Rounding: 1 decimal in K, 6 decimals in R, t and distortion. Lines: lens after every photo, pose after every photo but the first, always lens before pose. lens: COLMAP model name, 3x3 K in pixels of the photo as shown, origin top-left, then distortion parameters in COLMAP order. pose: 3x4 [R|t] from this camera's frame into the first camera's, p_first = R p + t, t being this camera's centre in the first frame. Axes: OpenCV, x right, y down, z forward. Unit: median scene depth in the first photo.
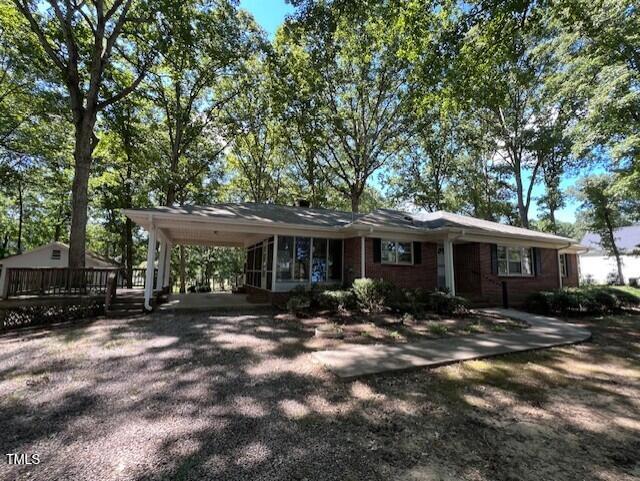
lens RADIAL K [[263.9, 0, 317.4], [0, 263.9, 240.6], [0, 0, 1]] dist [0.000785, 0.000208]
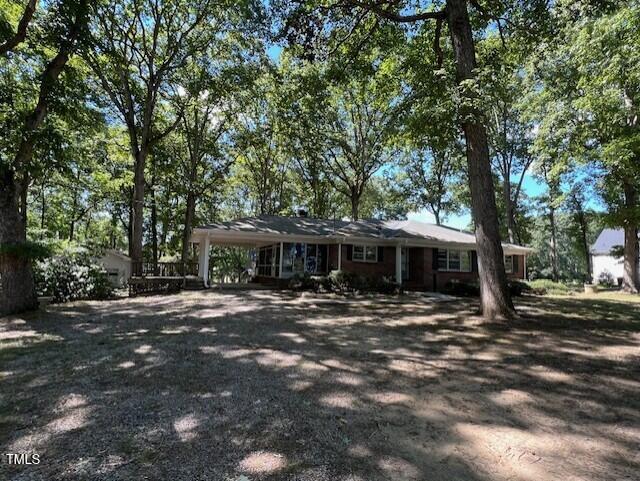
lens RADIAL K [[542.5, 0, 320.0], [0, 542.5, 240.5], [0, 0, 1]] dist [0.072508, -0.008093]
pose [[0.996941, 0.007777, -0.077774, 0.282717], [-0.003789, 0.998676, 0.051301, -0.173839], [0.078070, -0.050849, 0.995650, -1.938424]]
